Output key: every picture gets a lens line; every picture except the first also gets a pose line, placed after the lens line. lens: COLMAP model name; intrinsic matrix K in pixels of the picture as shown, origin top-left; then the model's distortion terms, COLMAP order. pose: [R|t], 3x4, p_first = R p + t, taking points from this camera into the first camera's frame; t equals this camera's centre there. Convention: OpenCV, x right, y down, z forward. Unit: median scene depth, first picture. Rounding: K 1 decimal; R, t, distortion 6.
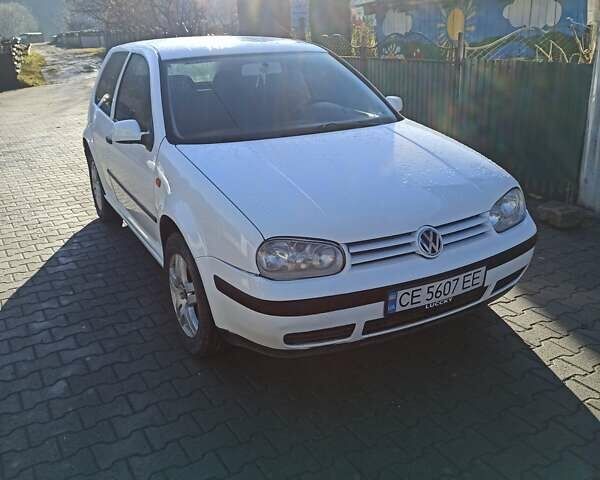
lens RADIAL K [[518.2, 0, 300.0], [0, 518.2, 240.0], [0, 0, 1]] dist [0.125753, -0.189295]
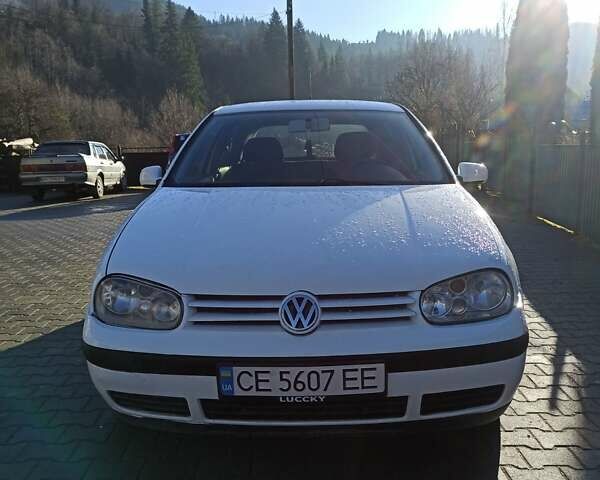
lens RADIAL K [[518.2, 0, 300.0], [0, 518.2, 240.0], [0, 0, 1]] dist [0.125753, -0.189295]
pose [[0.881578, 0.099746, -0.461380, 0.586054], [-0.175776, 0.976493, -0.124754, -0.005076], [0.438091, 0.191080, 0.878388, 0.318571]]
